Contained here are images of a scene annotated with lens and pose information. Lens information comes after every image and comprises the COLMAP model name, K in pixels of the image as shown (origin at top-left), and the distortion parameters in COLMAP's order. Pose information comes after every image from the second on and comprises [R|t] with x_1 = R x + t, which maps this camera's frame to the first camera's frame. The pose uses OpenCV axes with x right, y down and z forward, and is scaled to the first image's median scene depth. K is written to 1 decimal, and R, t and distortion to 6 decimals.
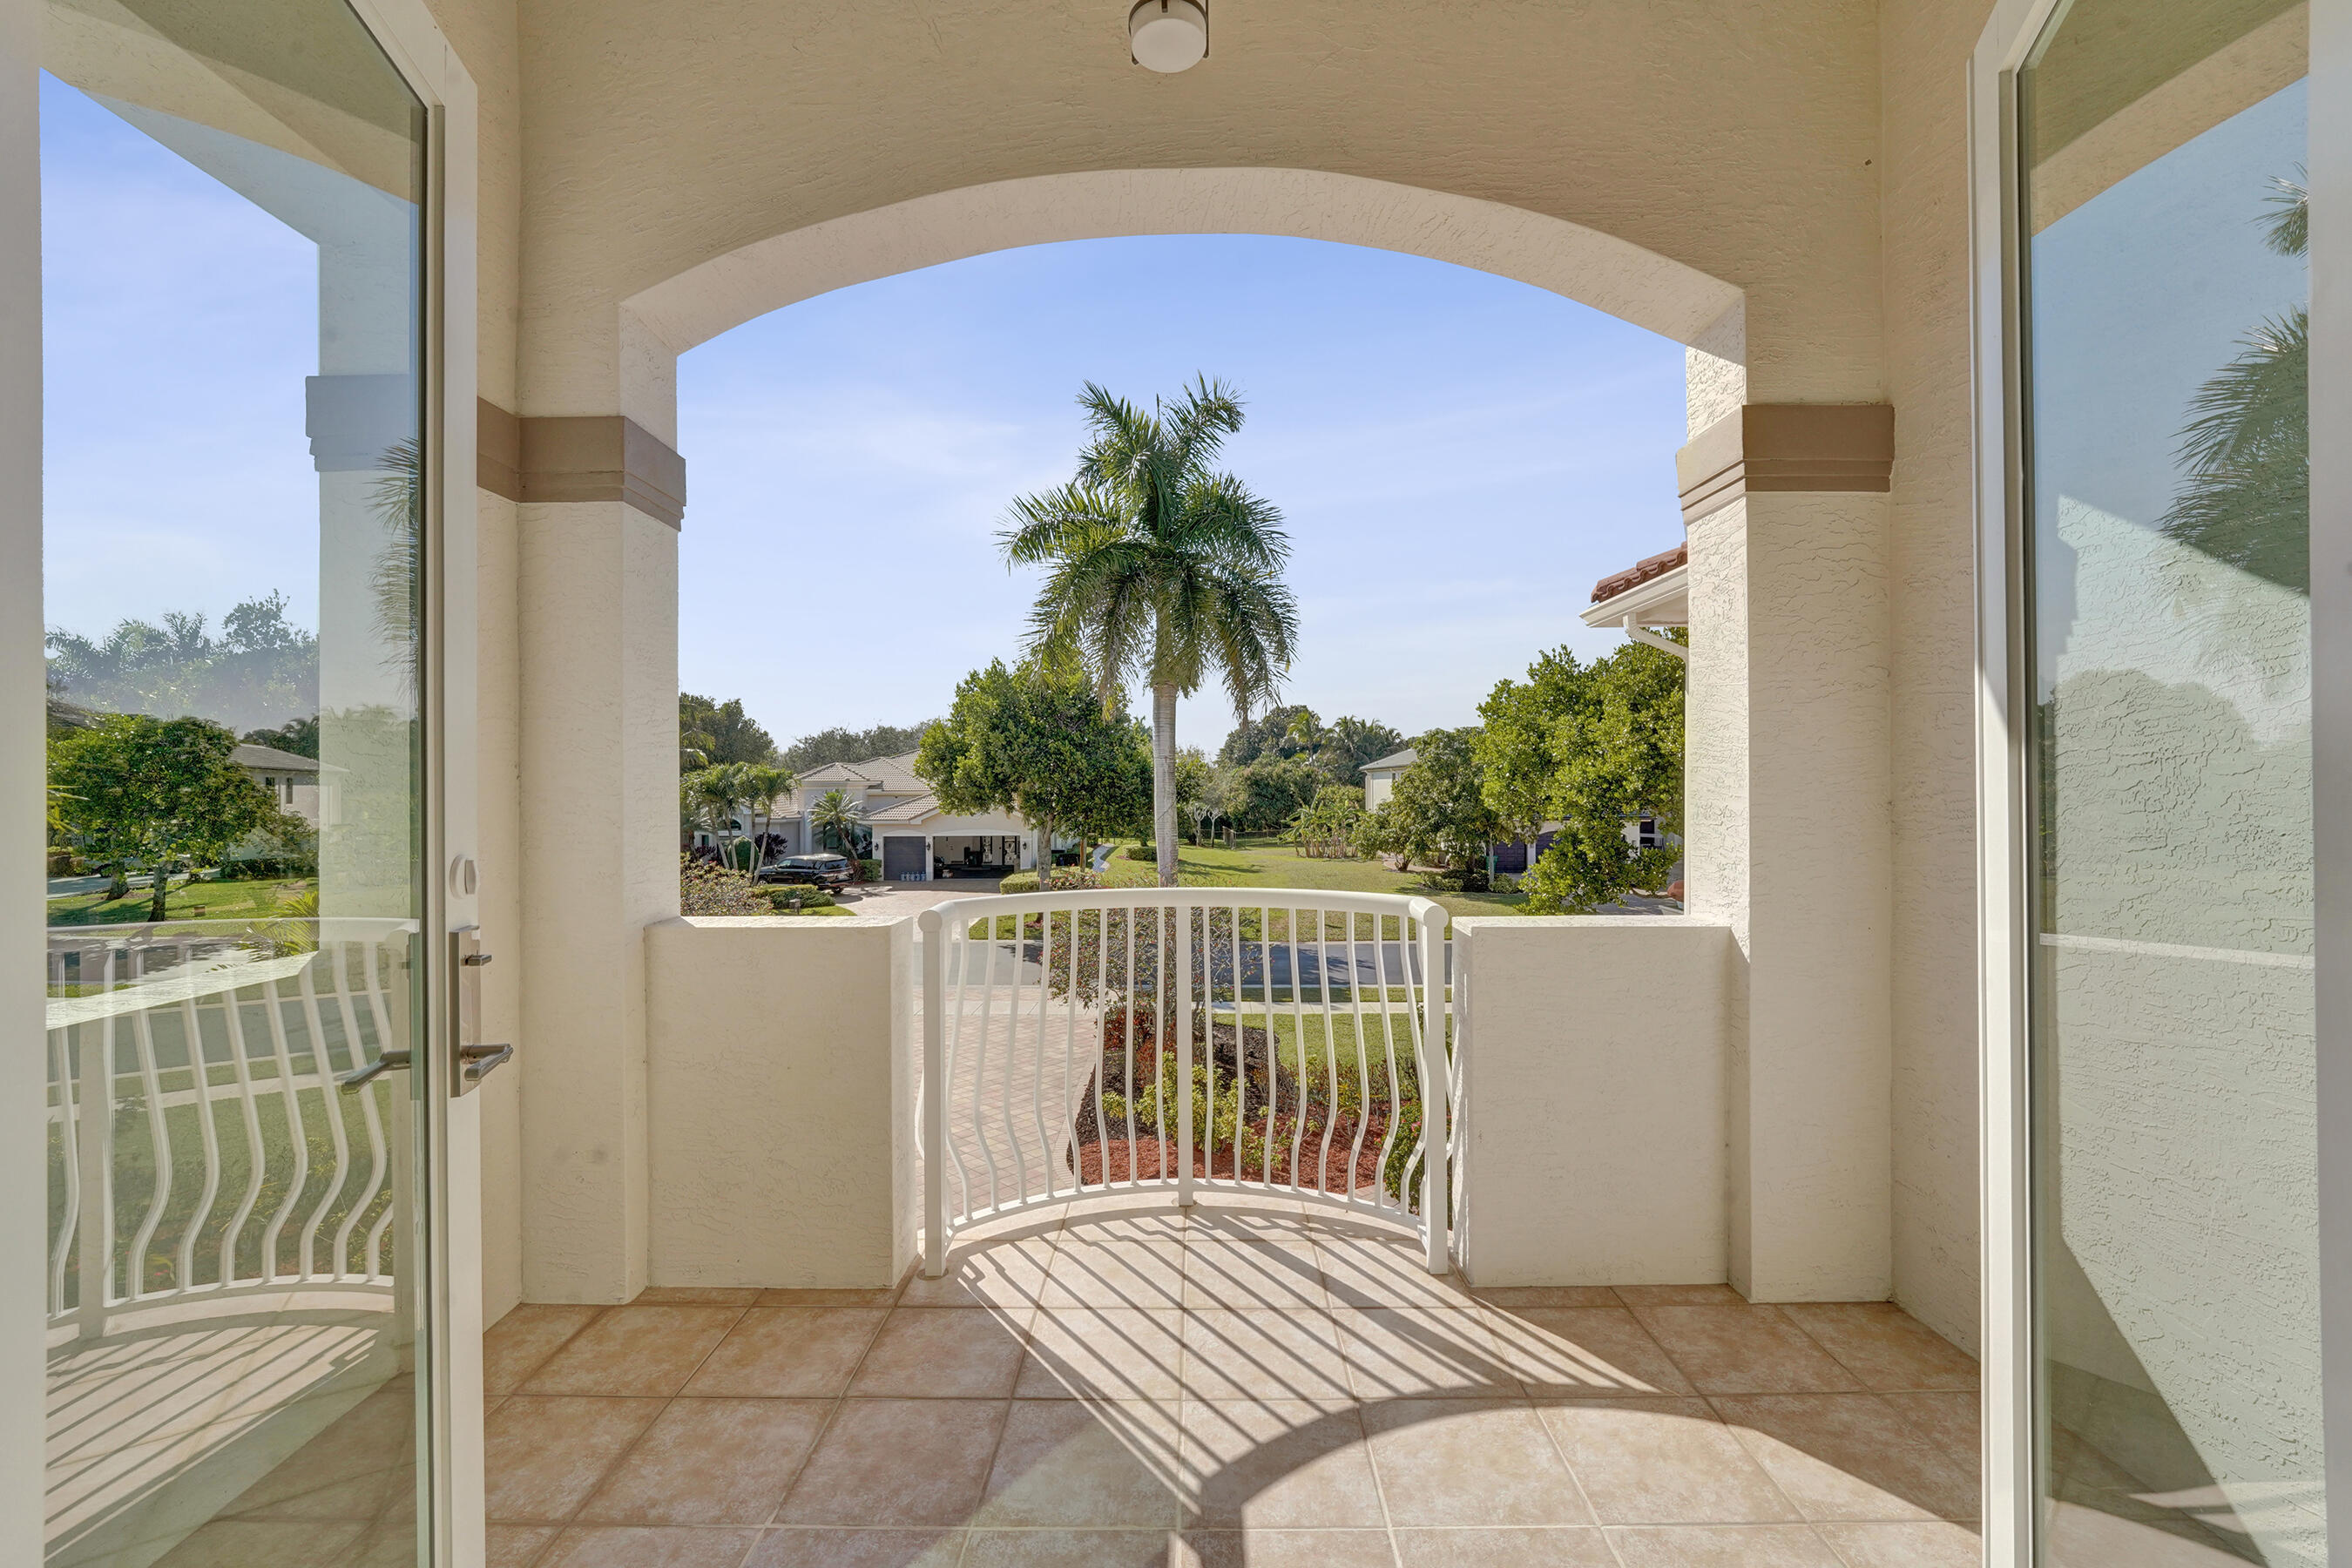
lens RADIAL K [[989.9, 0, 1176.0], [0, 989.9, 784.0], [0, 0, 1]] dist [0.000685, 0.000000]
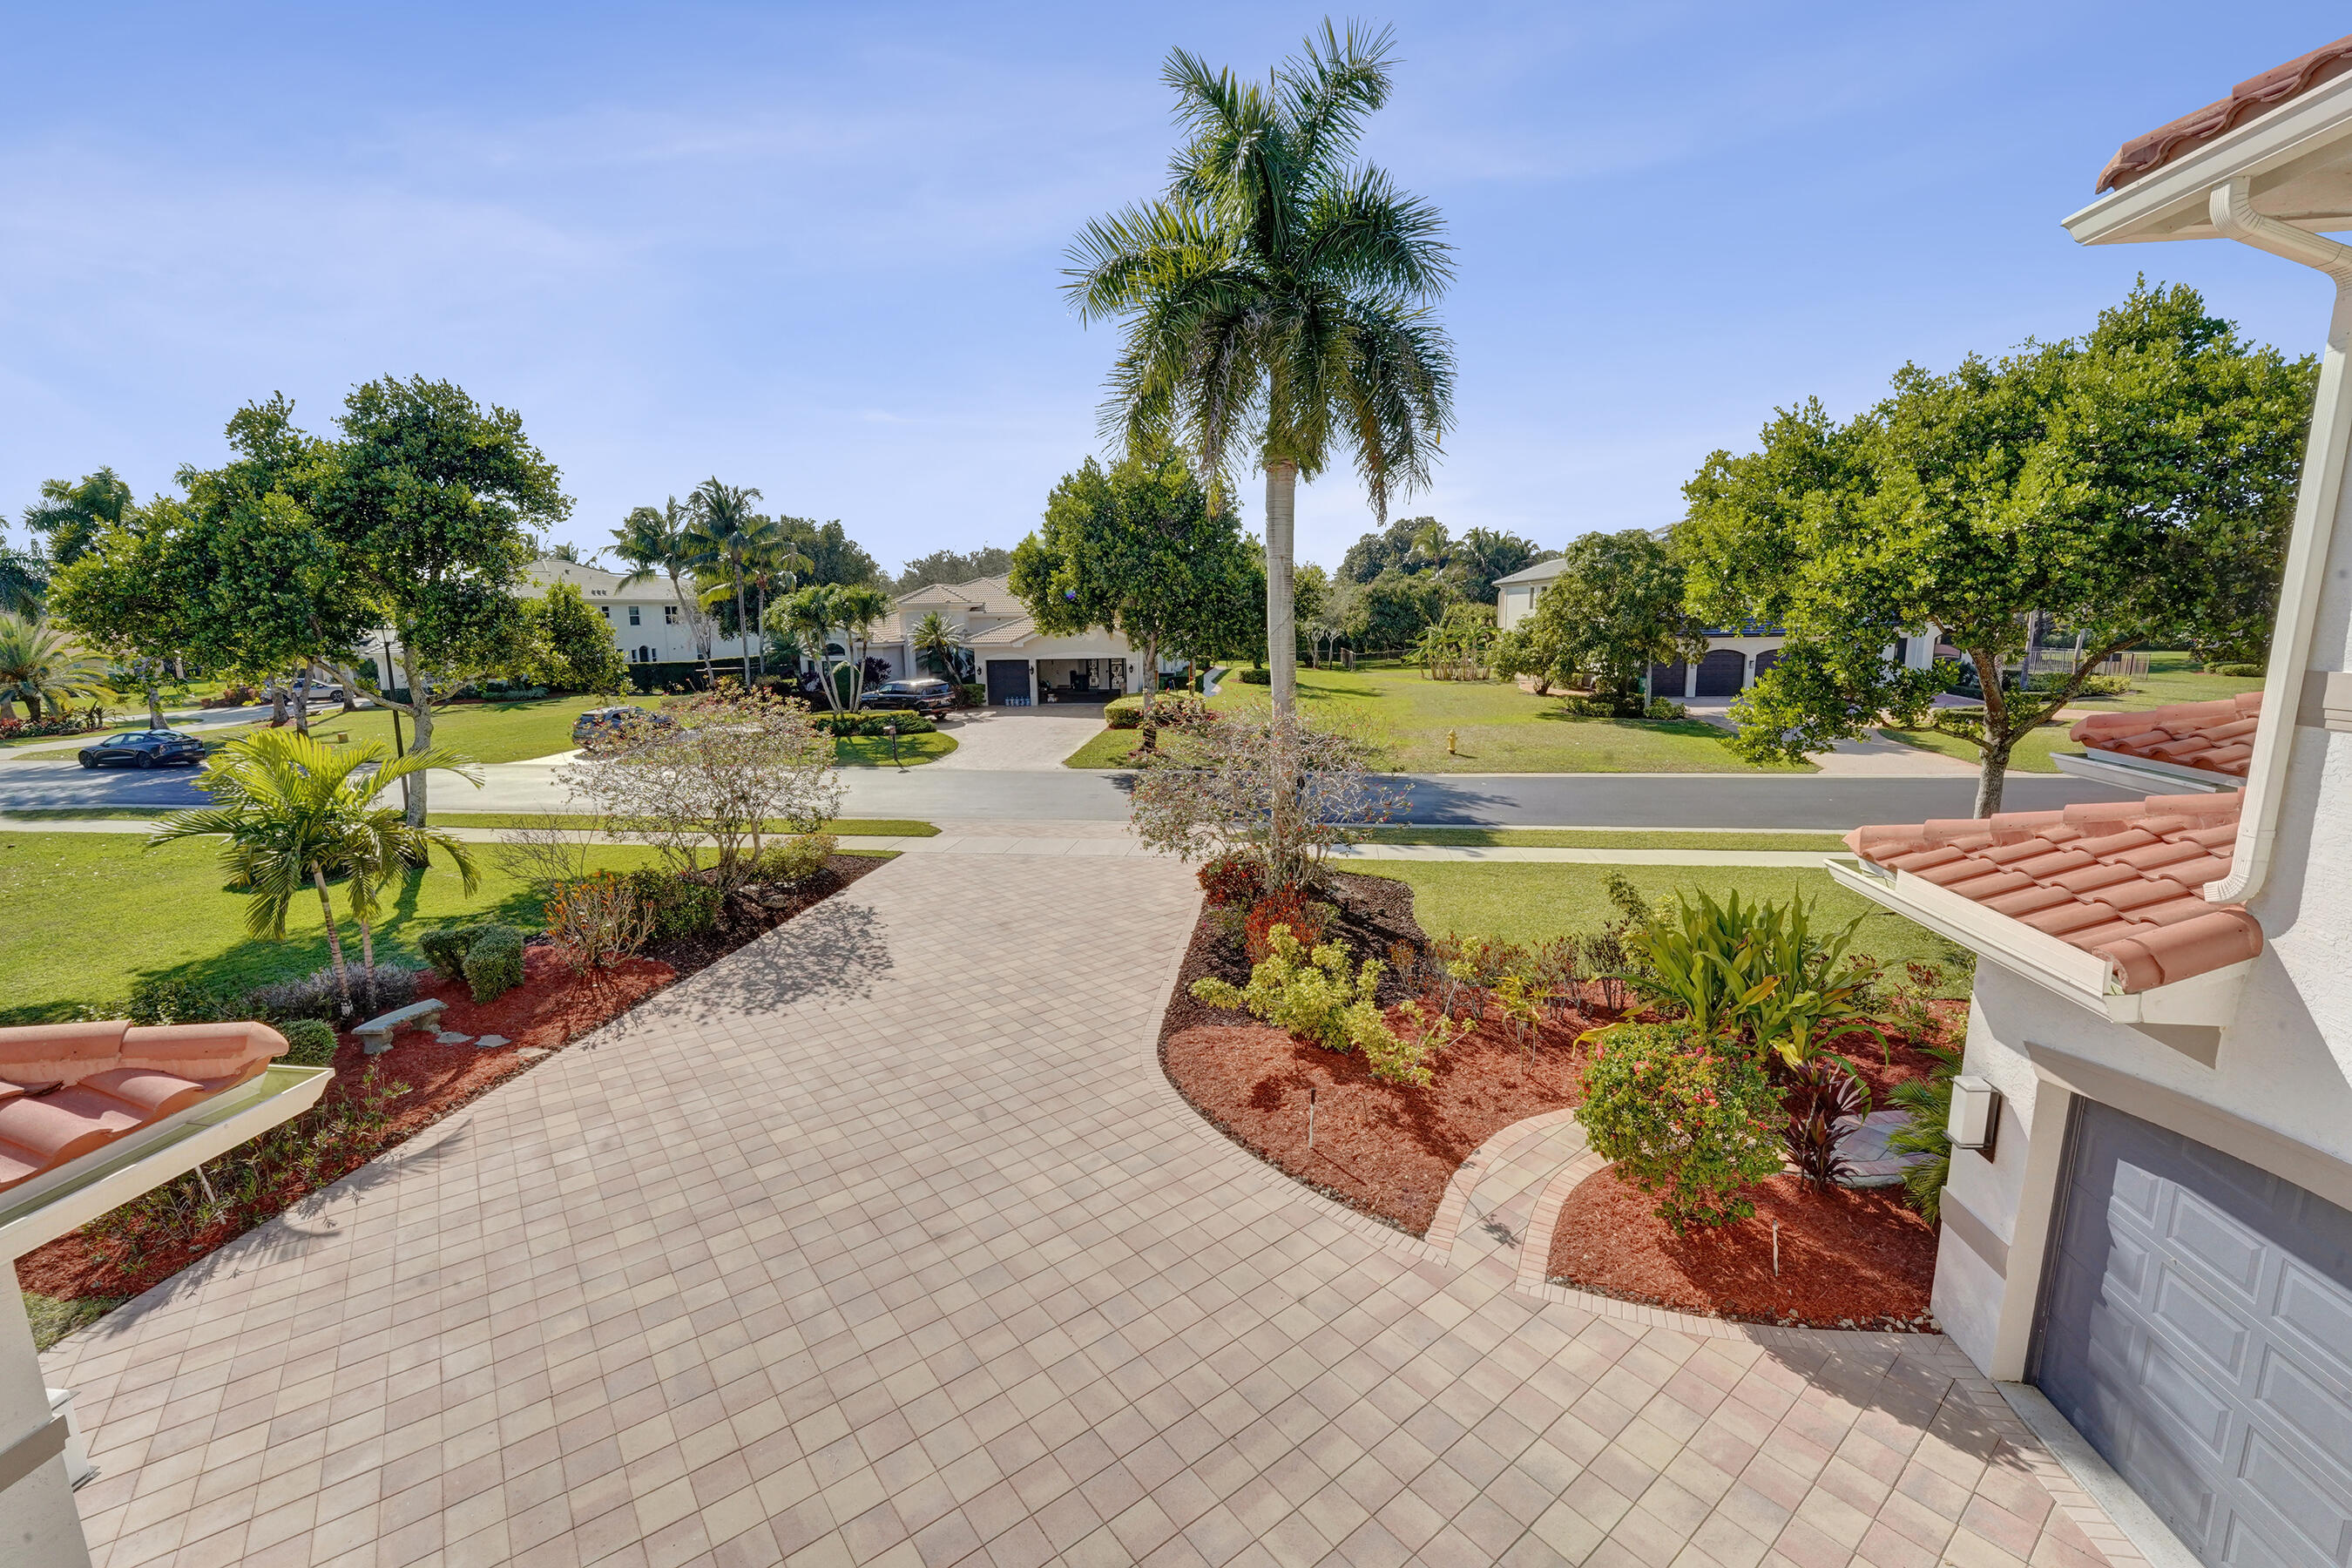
lens RADIAL K [[960.3, 0, 1139.7], [0, 960.3, 780.2], [0, 0, 1]] dist [-0.043823, -0.000034]
pose [[0.987951, 0.010586, -0.154405, -0.001328], [0.016816, 0.984409, 0.175091, 0.008551], [0.153852, -0.175578, 0.972369, 0.112375]]
